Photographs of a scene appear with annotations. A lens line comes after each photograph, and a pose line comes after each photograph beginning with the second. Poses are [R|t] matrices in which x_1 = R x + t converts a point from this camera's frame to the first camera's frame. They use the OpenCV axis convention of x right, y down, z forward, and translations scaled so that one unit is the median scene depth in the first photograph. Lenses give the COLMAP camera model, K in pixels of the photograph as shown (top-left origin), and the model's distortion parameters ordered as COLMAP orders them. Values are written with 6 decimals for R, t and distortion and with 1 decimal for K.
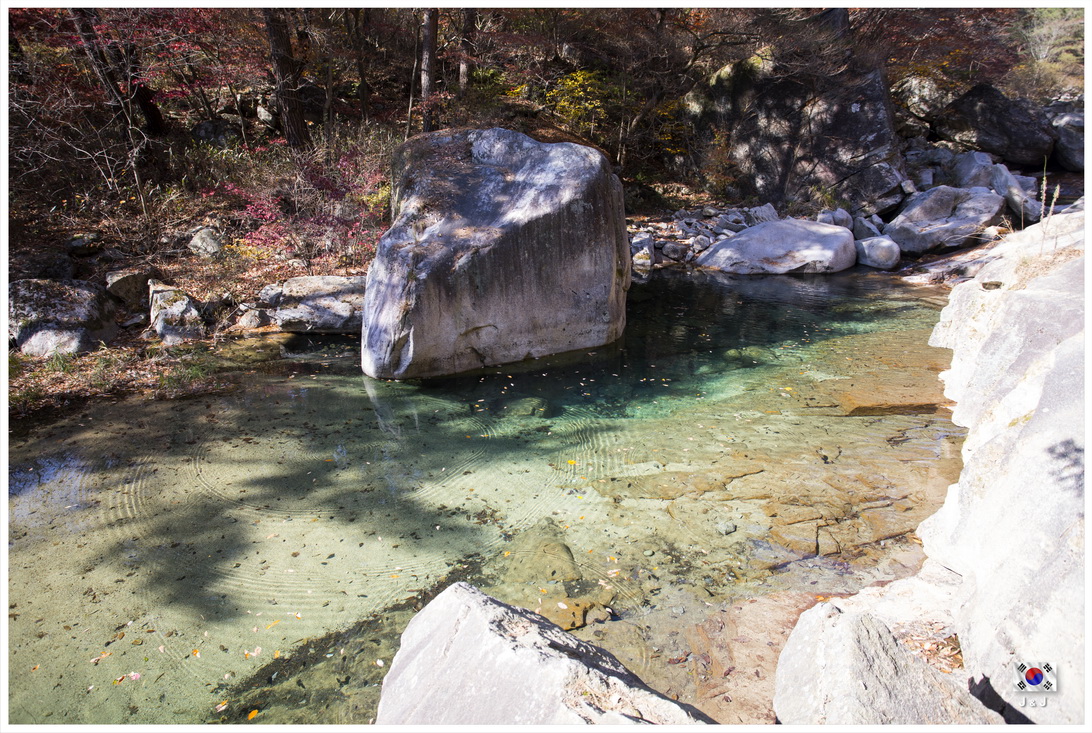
lens RADIAL K [[735.3, 0, 546.7], [0, 735.3, 366.9], [0, 0, 1]] dist [0.000786, 0.001038]
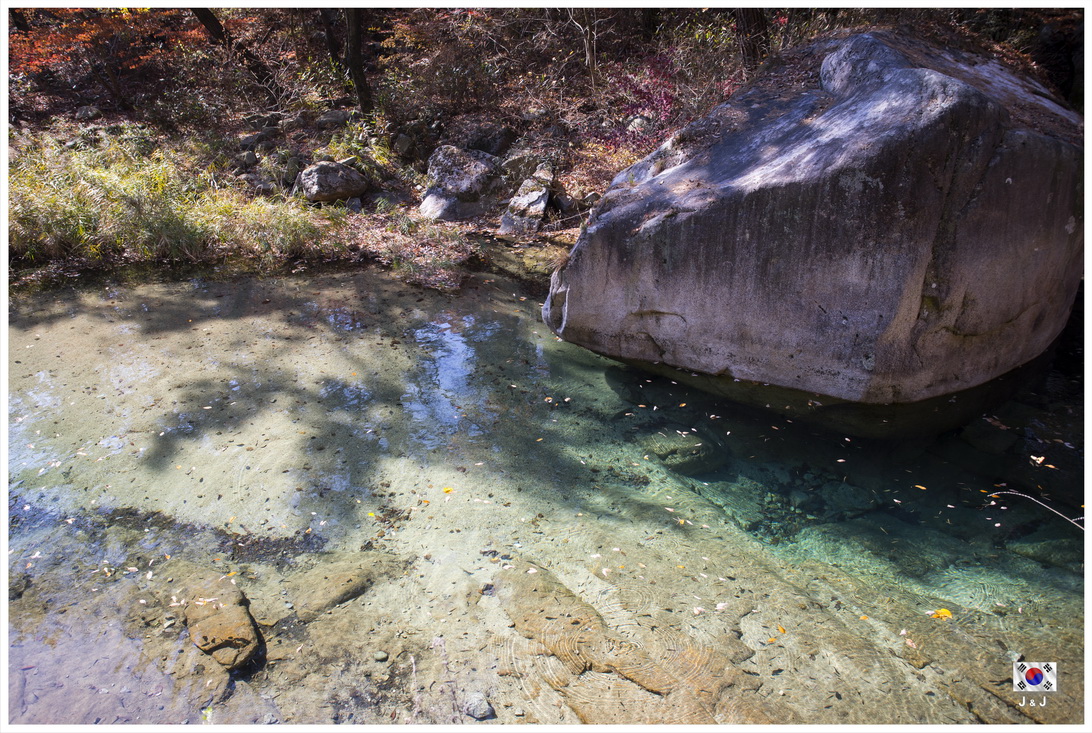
lens RADIAL K [[830.1, 0, 546.3], [0, 830.1, 365.7], [0, 0, 1]] dist [-0.002981, 0.000384]
pose [[0.533407, 0.372053, -0.759641, 0.514746], [-0.253386, 0.927111, 0.276153, -0.208127], [0.807015, 0.045181, 0.588800, 0.395631]]
